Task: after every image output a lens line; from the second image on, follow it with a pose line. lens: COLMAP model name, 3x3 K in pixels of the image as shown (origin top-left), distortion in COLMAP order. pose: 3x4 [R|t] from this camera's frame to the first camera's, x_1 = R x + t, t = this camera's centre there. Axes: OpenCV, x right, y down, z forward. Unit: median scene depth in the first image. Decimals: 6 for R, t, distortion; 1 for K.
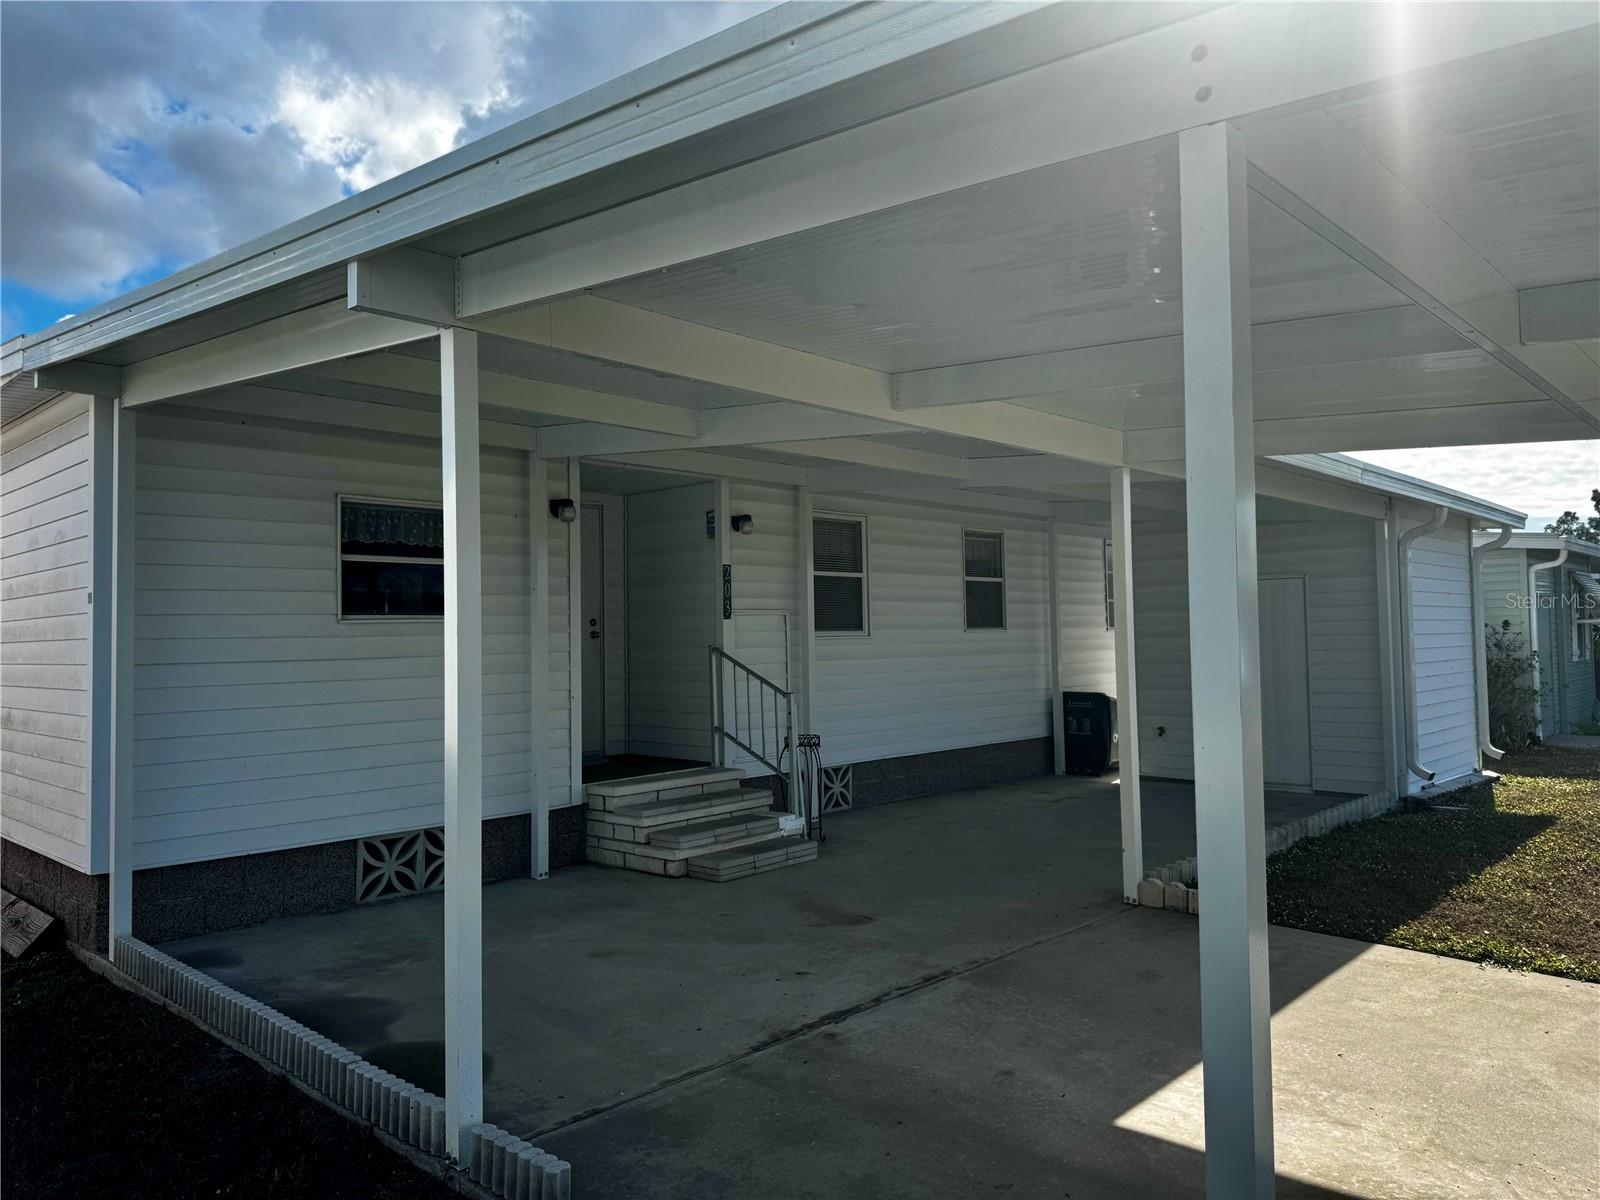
lens RADIAL K [[1129.8, 0, 798.8], [0, 1129.8, 601.0], [0, 0, 1]] dist [0.140198, -0.209401]
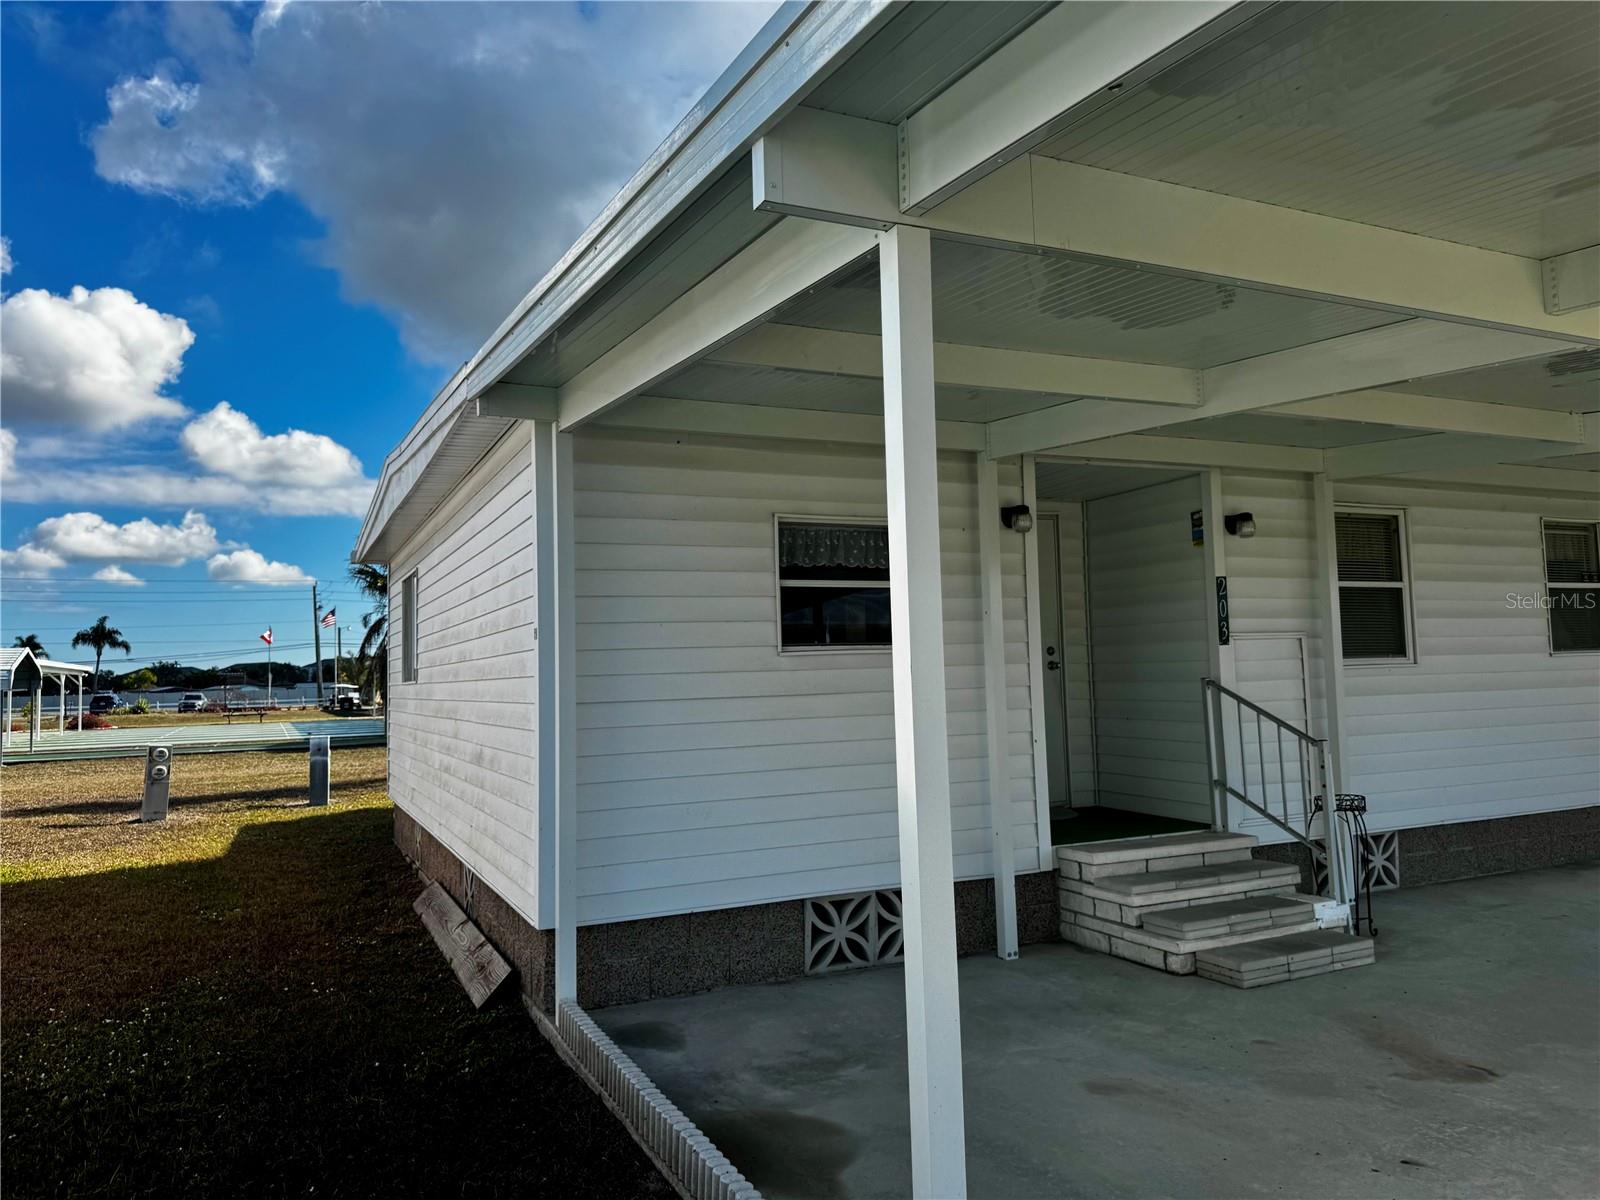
lens RADIAL K [[1129.8, 0, 798.8], [0, 1129.8, 601.0], [0, 0, 1]] dist [0.140198, -0.209401]
pose [[0.929084, -0.033405, -0.368358, -0.049300], [0.023611, 0.999238, -0.031064, 0.003805], [0.369115, 0.020163, 0.929165, 0.155468]]
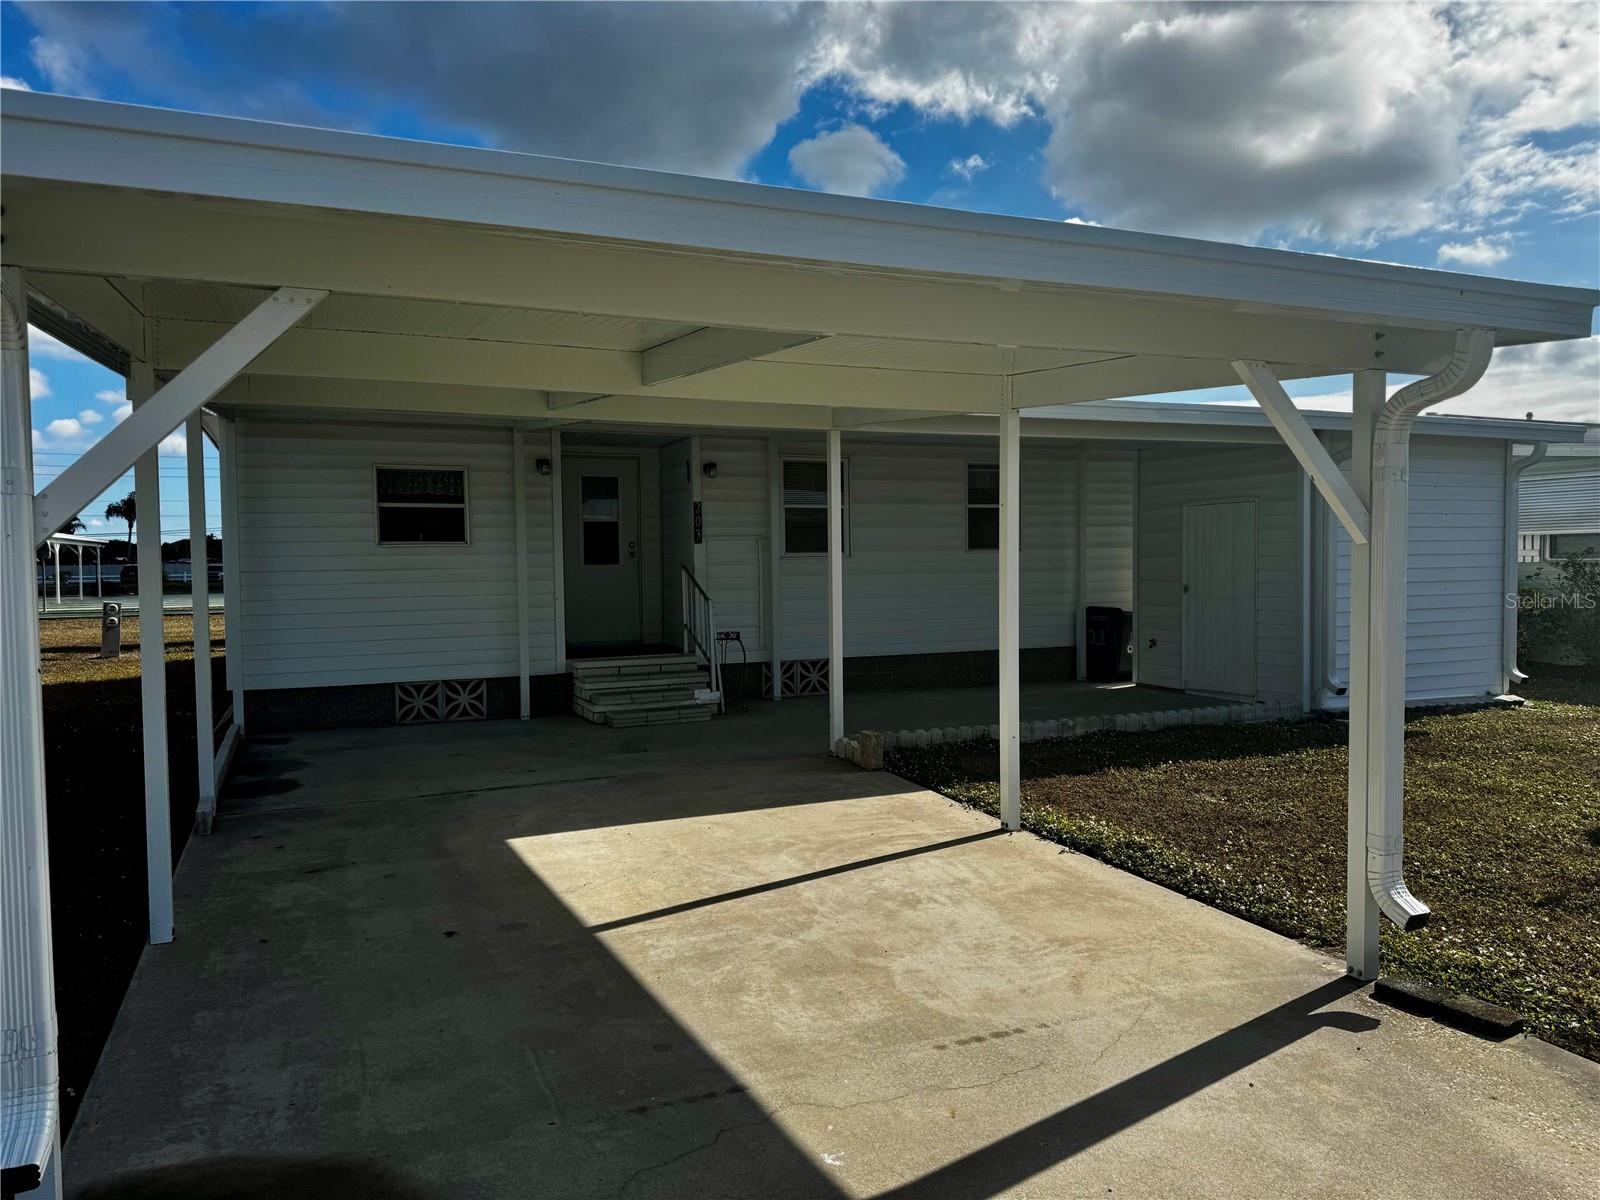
lens RADIAL K [[1123.9, 0, 800.2], [0, 1123.9, 605.2], [0, 0, 1]] dist [0.137561, -0.218291]
pose [[0.919322, 0.021958, -0.392893, 0.655482], [0.009018, 0.997004, 0.076822, -0.013696], [0.393403, -0.074168, 0.916370, -0.186080]]
